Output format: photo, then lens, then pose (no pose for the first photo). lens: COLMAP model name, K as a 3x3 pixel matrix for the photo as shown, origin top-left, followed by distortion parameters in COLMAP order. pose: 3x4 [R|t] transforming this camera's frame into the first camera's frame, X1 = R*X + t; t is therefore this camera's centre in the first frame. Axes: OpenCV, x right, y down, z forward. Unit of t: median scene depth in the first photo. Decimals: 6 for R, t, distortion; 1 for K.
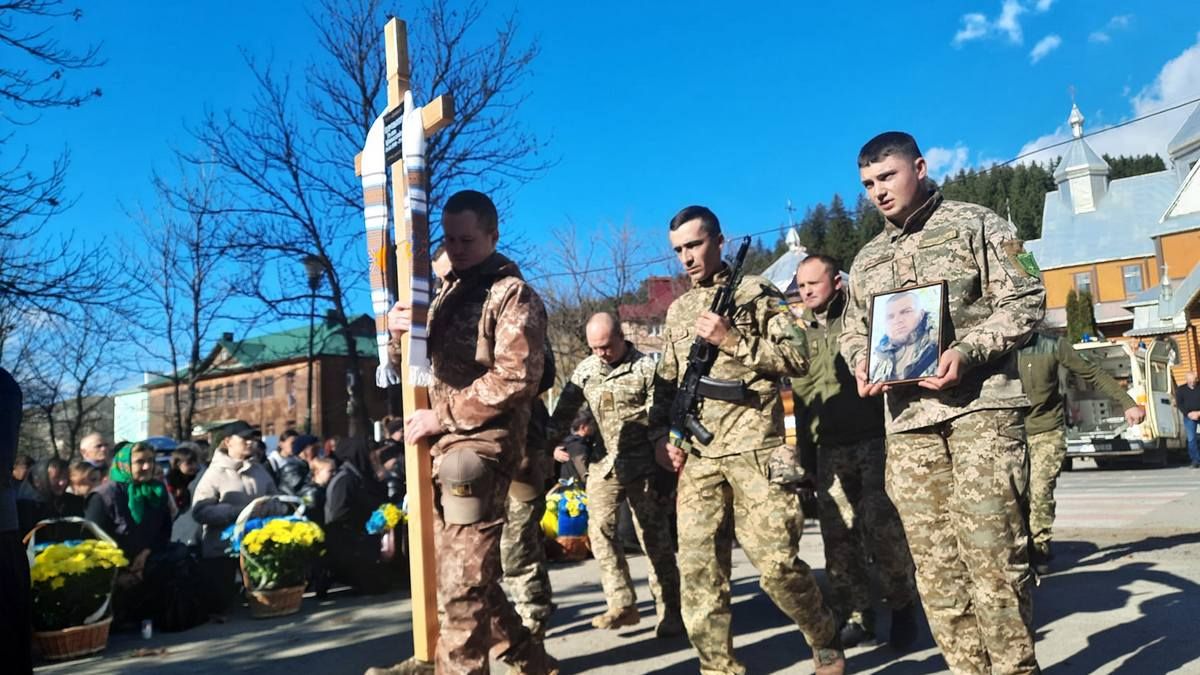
lens RADIAL K [[927.3, 0, 605.1], [0, 927.3, 339.7], [0, 0, 1]] dist [0.043959, -0.080953]
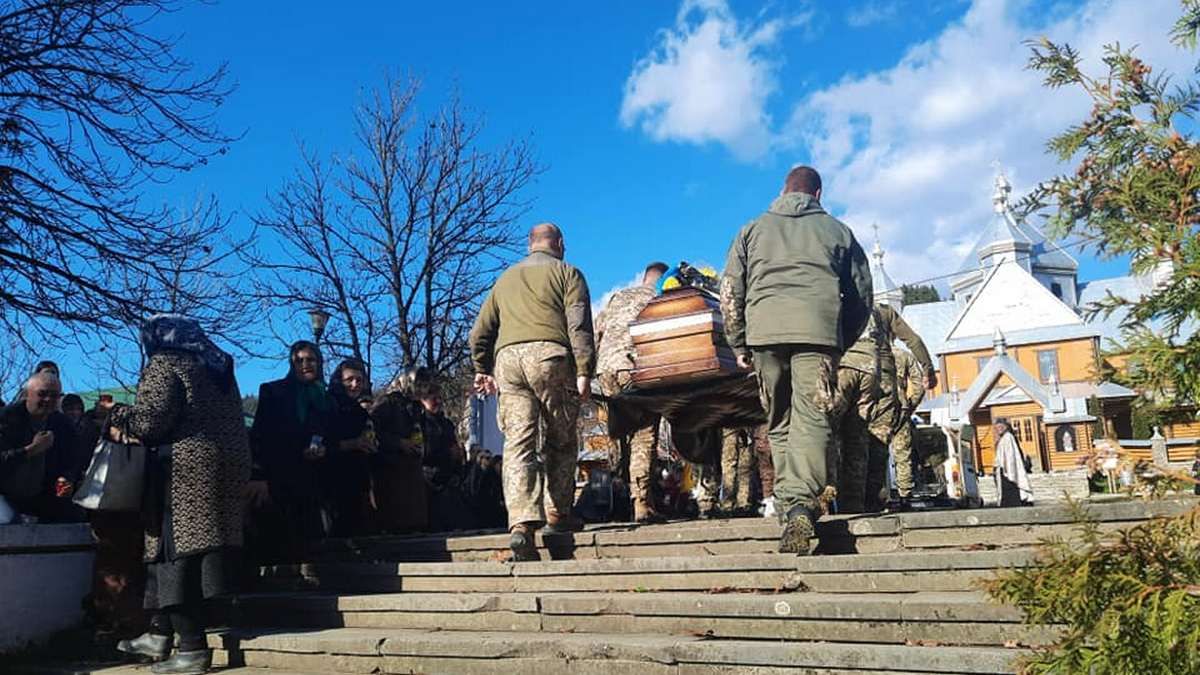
lens RADIAL K [[927.3, 0, 605.1], [0, 927.3, 339.7], [0, 0, 1]] dist [0.043959, -0.080953]
pose [[0.976253, 0.072633, 0.204094, -0.209135], [-0.051930, 0.993112, -0.105029, 0.052264], [-0.210316, 0.091936, 0.973301, -0.215526]]
